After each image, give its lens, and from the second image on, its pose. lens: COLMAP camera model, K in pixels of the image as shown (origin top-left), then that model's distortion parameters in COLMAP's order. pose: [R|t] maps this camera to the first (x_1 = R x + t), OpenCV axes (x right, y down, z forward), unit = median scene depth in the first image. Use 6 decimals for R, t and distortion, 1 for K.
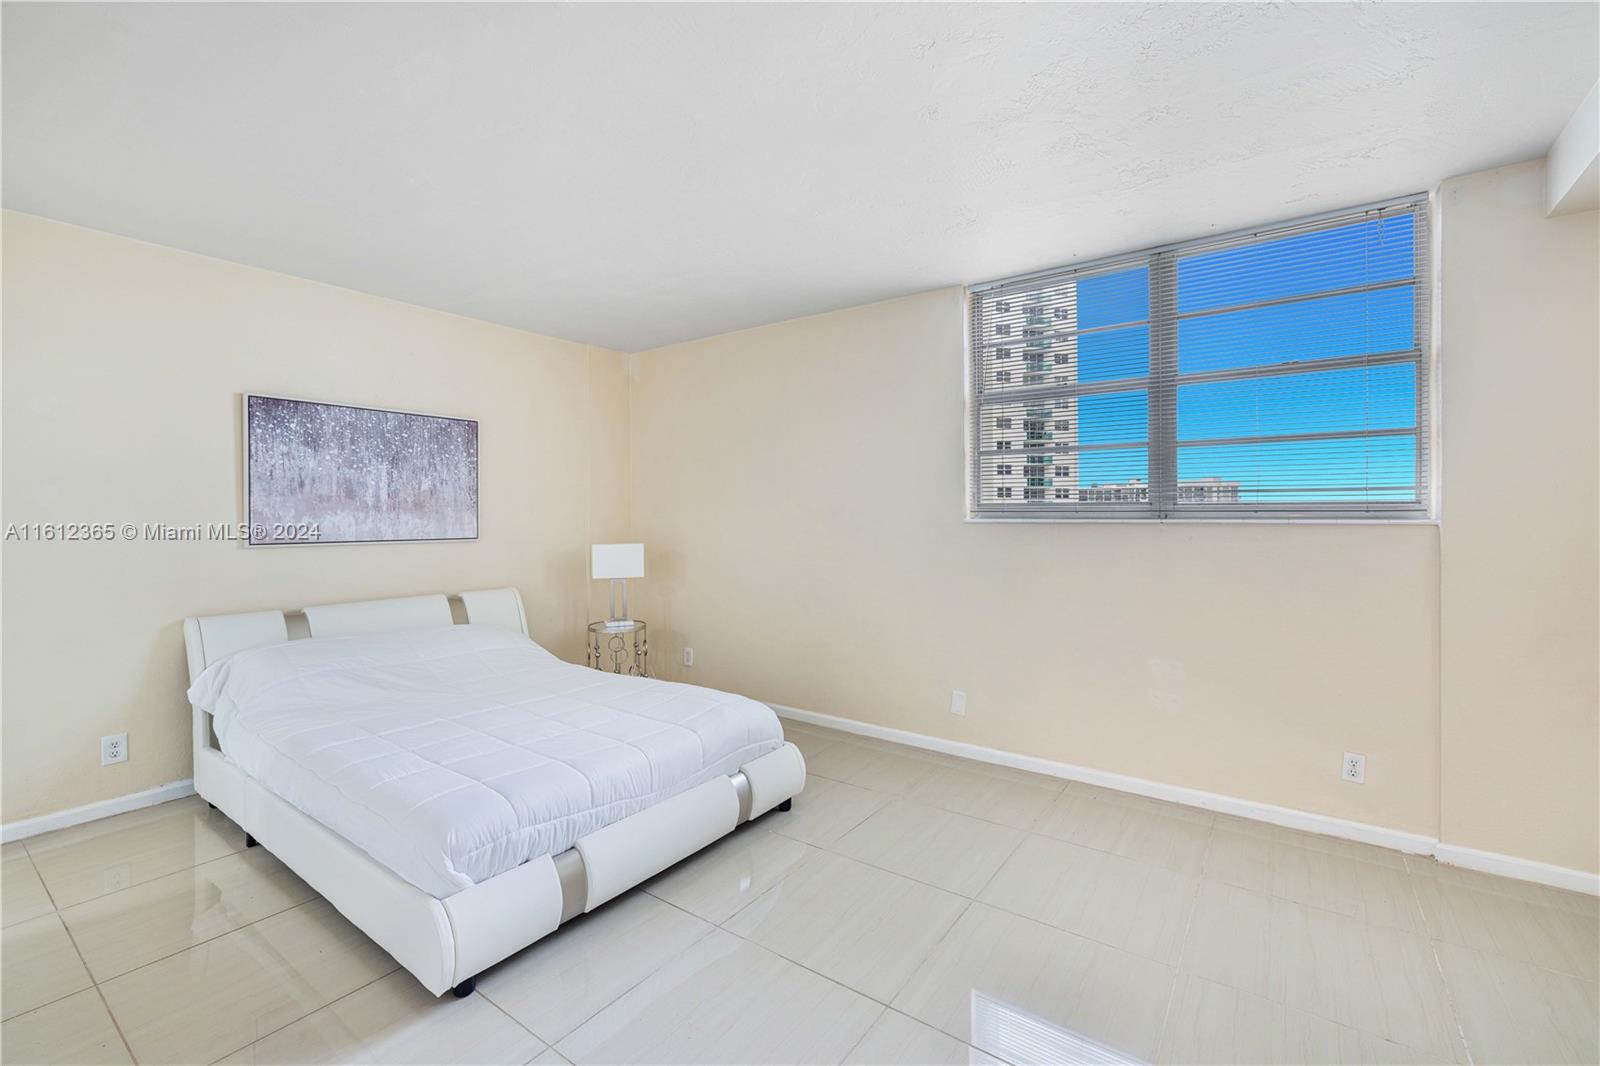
lens RADIAL K [[685.5, 0, 793.3], [0, 685.5, 528.6], [0, 0, 1]] dist [-0.001516, -0.000781]
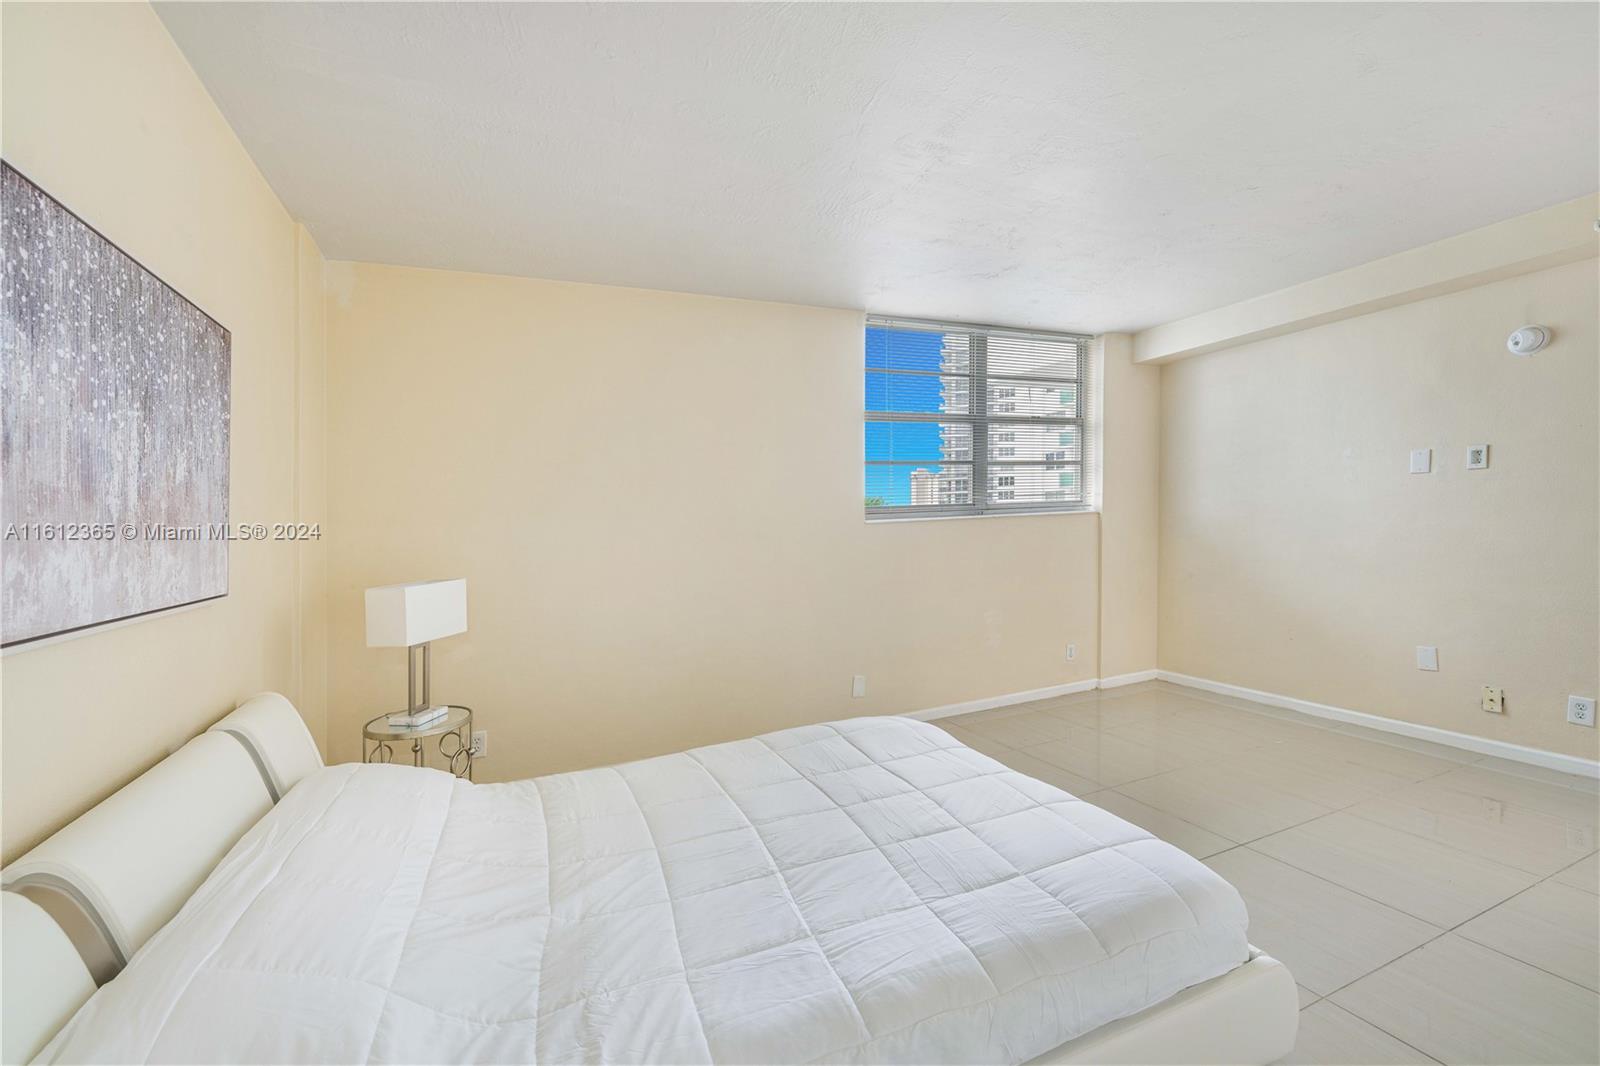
lens RADIAL K [[685.5, 0, 797.1], [0, 685.5, 539.6], [0, 0, 1]] dist [-0.001516, -0.000781]
pose [[0.495203, -0.045170, 0.867602, -0.753194], [0.056611, 0.998203, 0.019657, -0.010771], [-0.866931, 0.039381, 0.496870, 0.523978]]
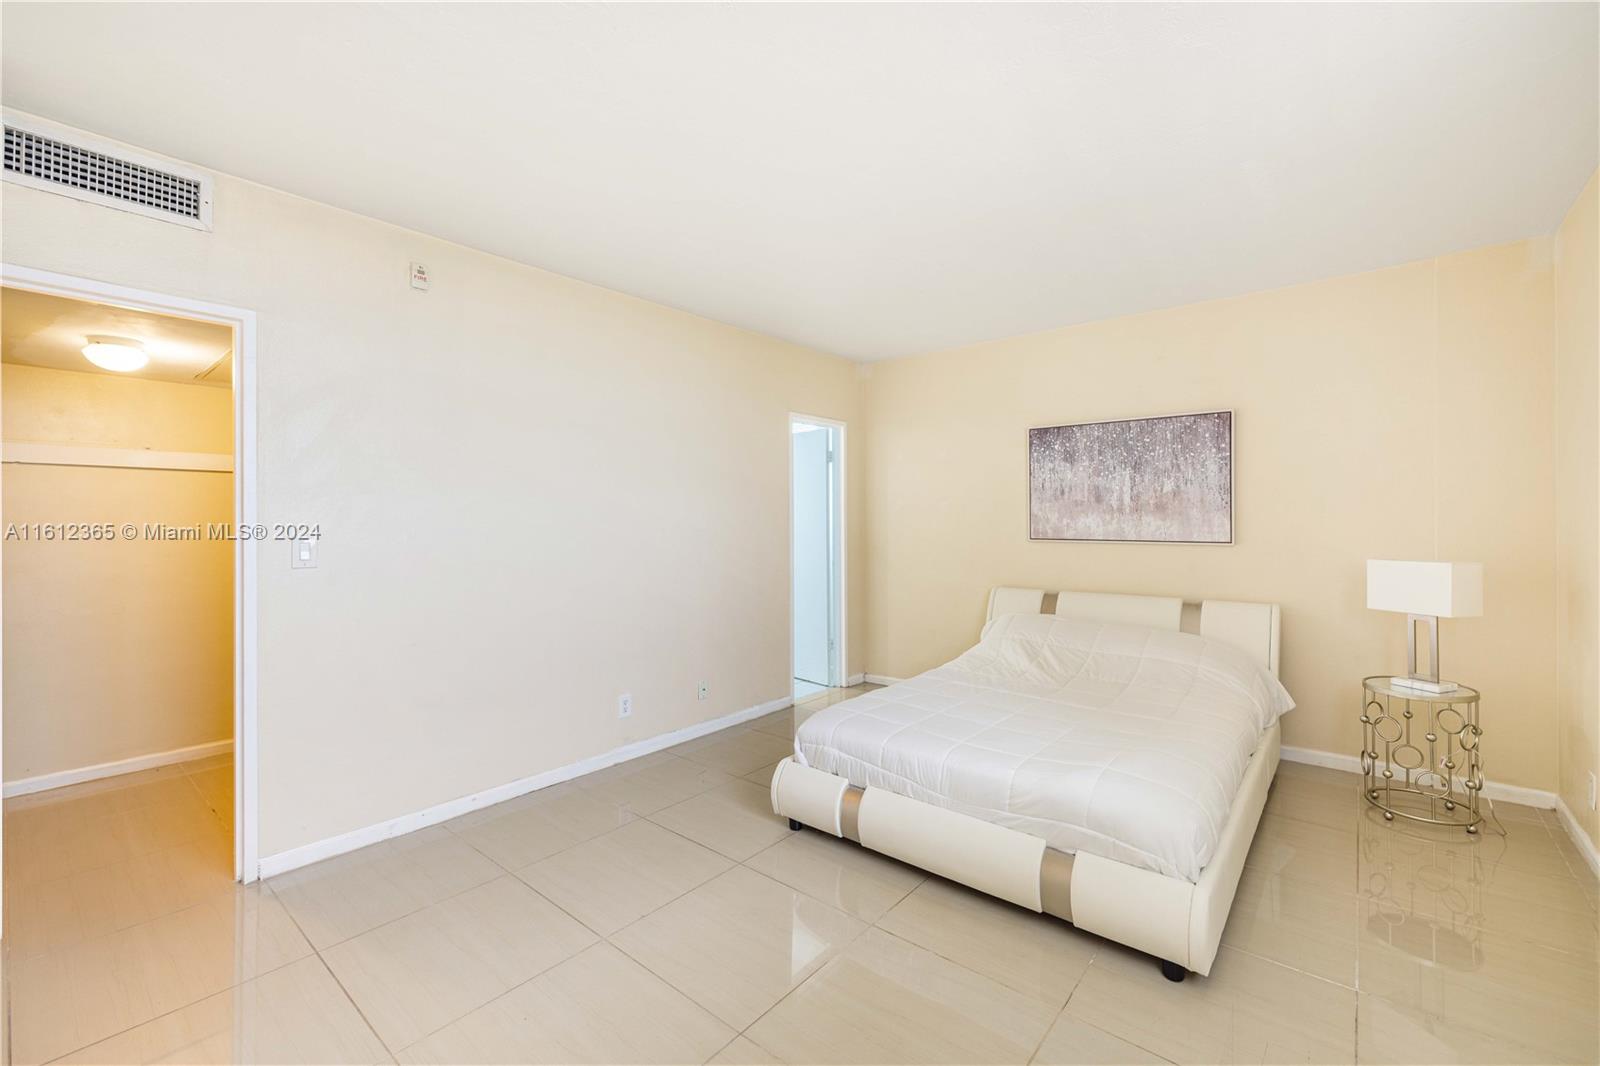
lens RADIAL K [[685.5, 0, 804.0], [0, 685.5, 543.7], [0, 0, 1]] dist [-0.001516, -0.000781]
pose [[-0.079162, 0.036101, -0.996208, 0.534684], [-0.017285, 0.999144, 0.037580, -0.009461], [0.996712, 0.020194, -0.078470, 0.587858]]
